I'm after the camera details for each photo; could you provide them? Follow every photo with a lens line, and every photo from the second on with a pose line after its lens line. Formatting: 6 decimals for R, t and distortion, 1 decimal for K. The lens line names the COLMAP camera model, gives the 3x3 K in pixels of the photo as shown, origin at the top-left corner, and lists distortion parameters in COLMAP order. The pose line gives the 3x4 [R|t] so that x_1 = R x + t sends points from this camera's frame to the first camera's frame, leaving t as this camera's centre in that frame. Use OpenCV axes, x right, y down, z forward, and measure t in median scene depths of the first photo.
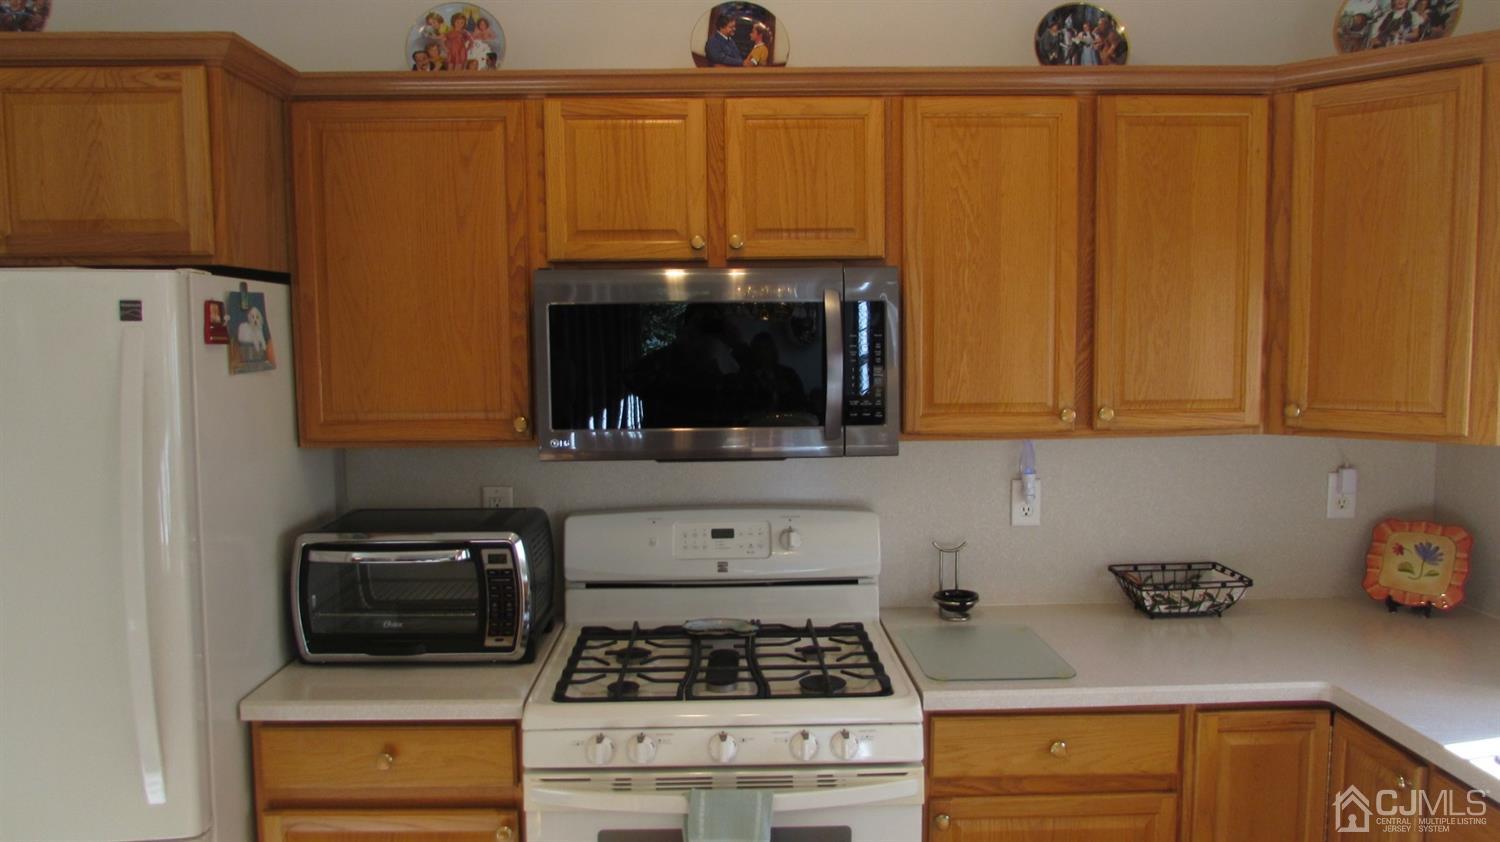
lens RADIAL K [[1054.1, 0, 747.0], [0, 1054.1, 427.4], [0, 0, 1]] dist [-0.038907, 0.020268]
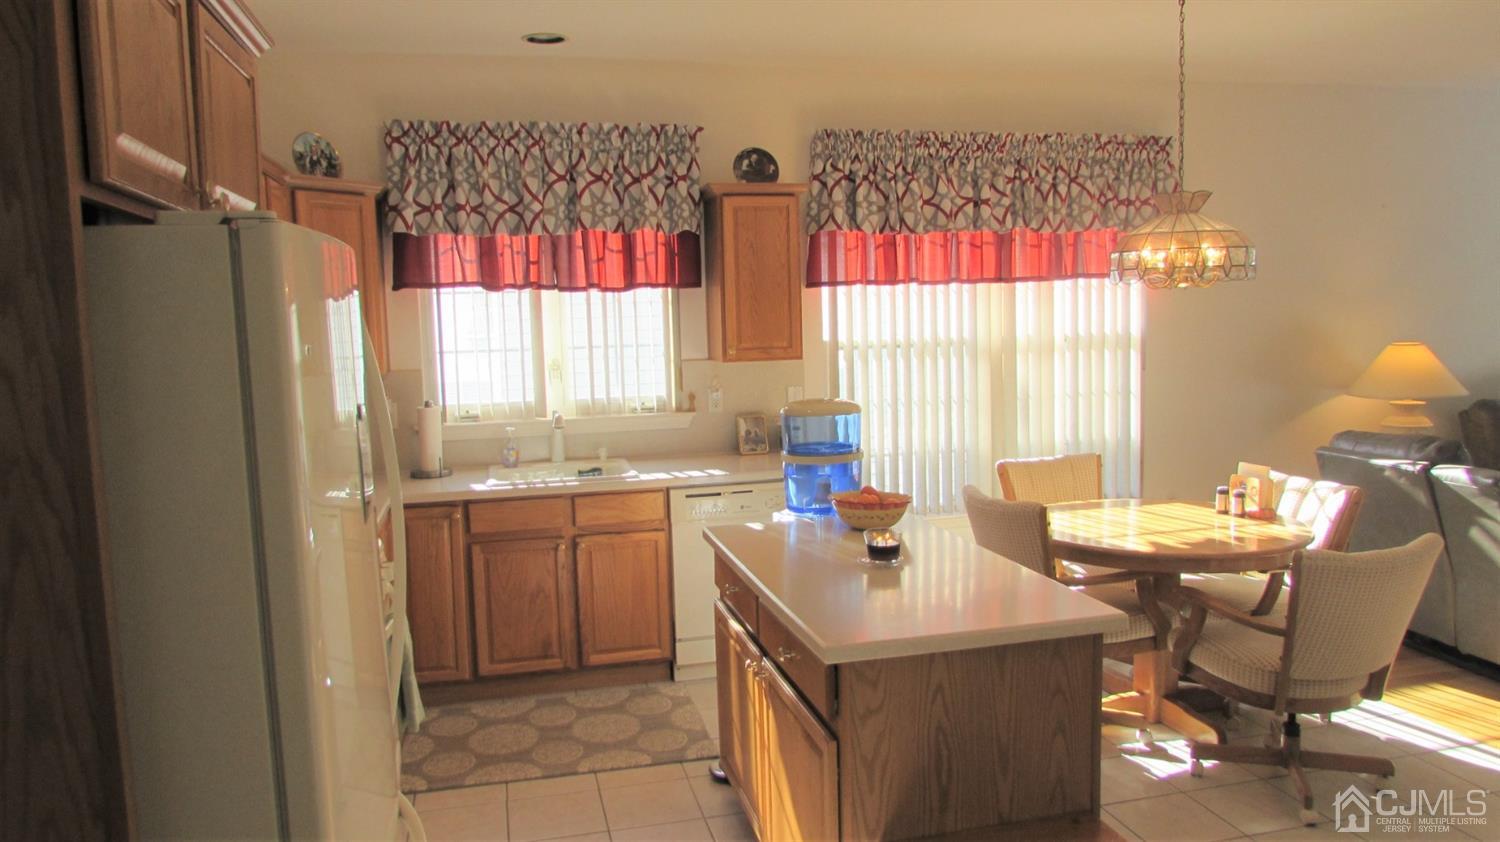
lens RADIAL K [[1054.1, 0, 750.4], [0, 1054.1, 428.1], [0, 0, 1]] dist [-0.038907, 0.020268]
pose [[-0.208681, -0.089763, 0.973856, -1.404682], [0.115512, 0.986546, 0.115685, -0.034431], [-0.971138, 0.136634, -0.195505, 0.638175]]
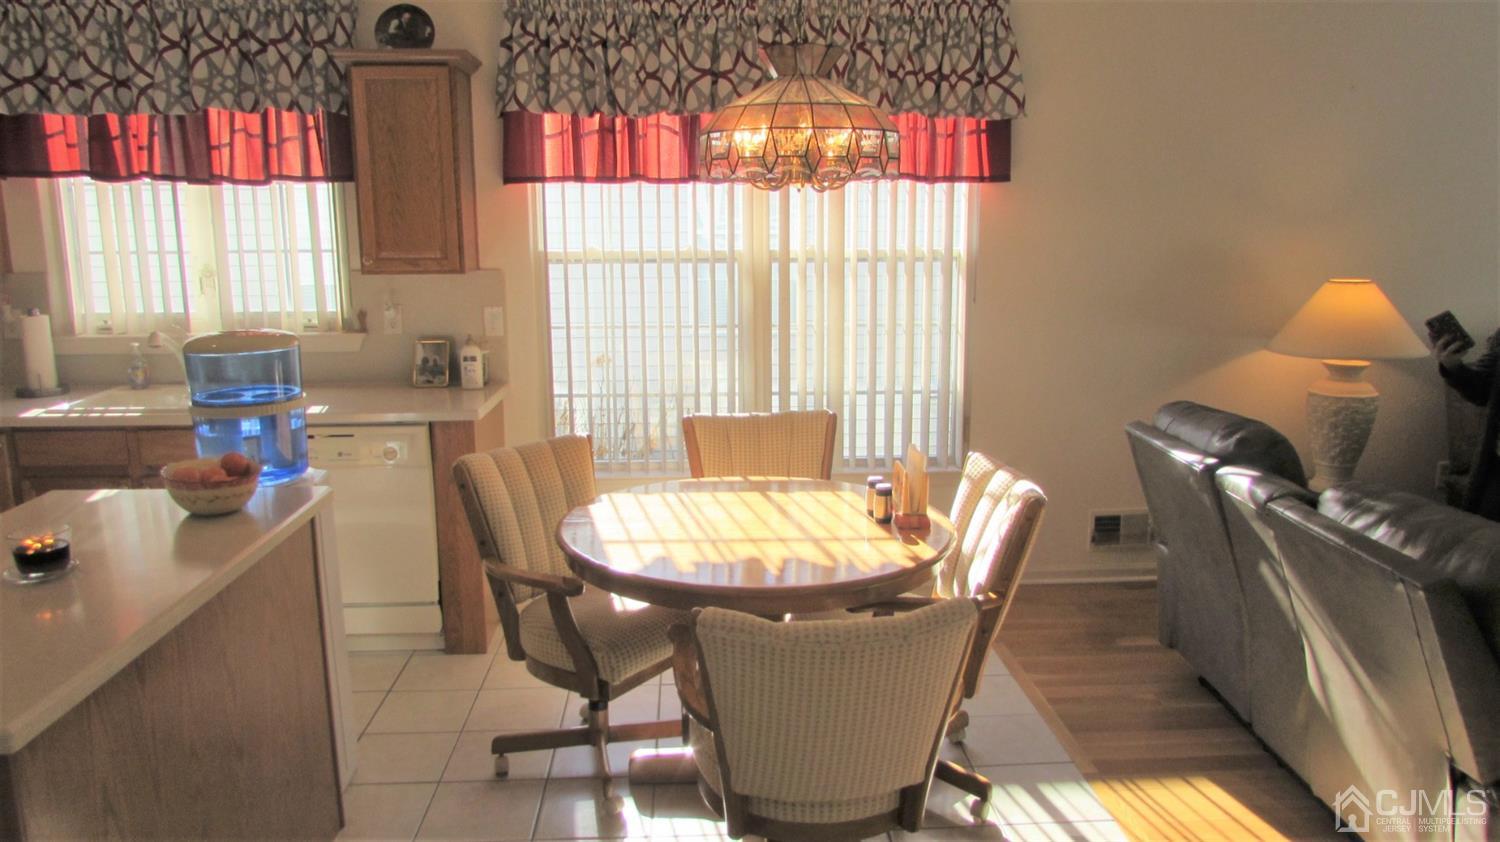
lens RADIAL K [[1054.1, 0, 750.1], [0, 1054.1, 423.2], [0, 0, 1]] dist [-0.038907, 0.020268]
pose [[-0.024141, -0.180490, 0.983280, -1.073220], [0.089909, 0.979189, 0.181947, 0.056406], [-0.995657, 0.092798, -0.007411, -0.335918]]
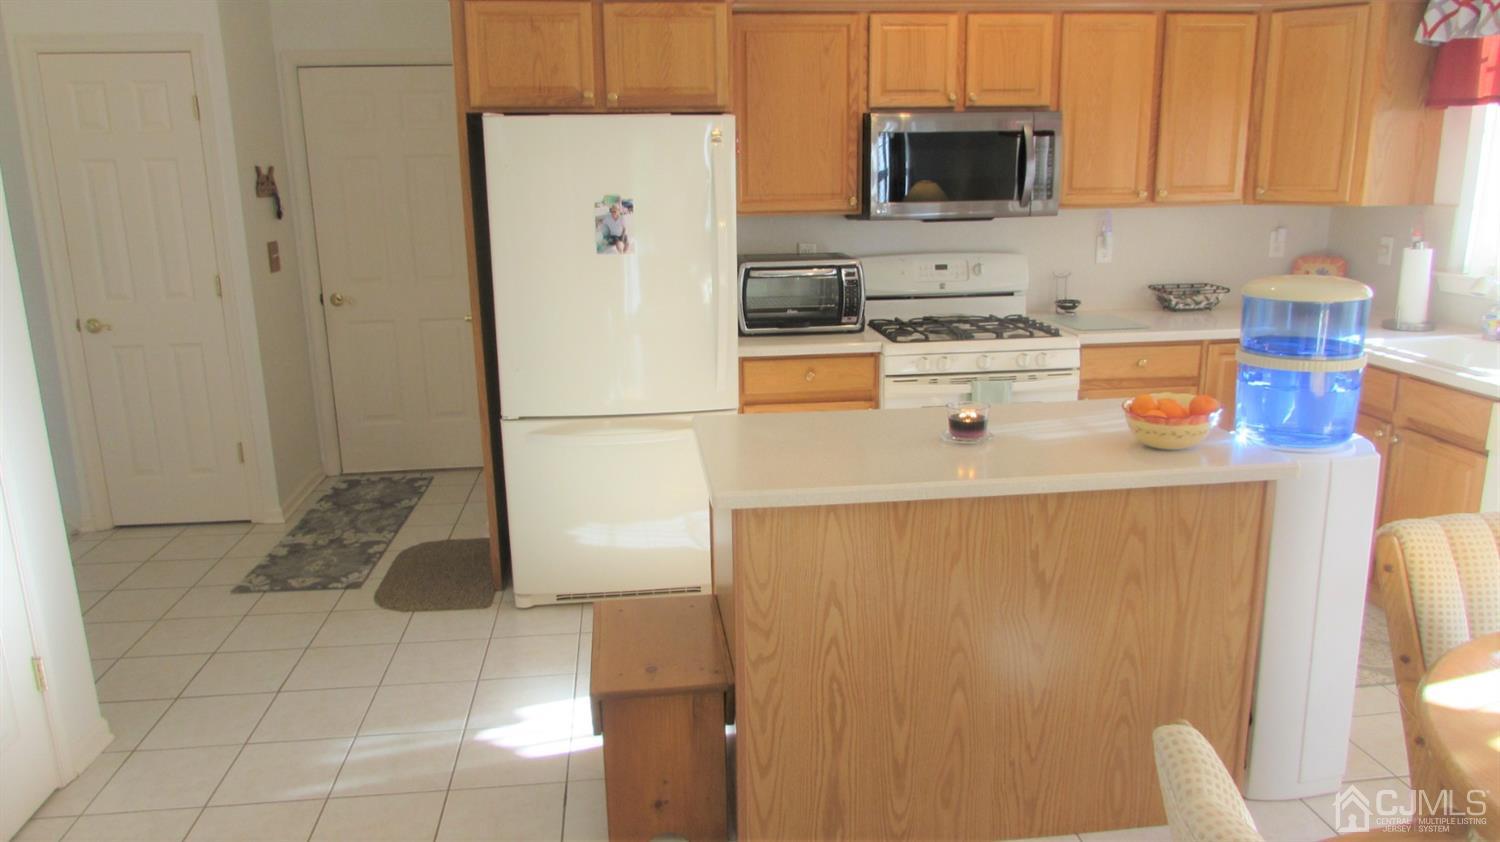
lens RADIAL K [[1054.1, 0, 749.5], [0, 1054.1, 426.5], [0, 0, 1]] dist [-0.038907, 0.020268]
pose [[0.995775, -0.029509, 0.086958, -0.557350], [0.015403, 0.987217, 0.158635, 0.089202], [-0.090528, -0.156625, 0.983500, -0.813315]]
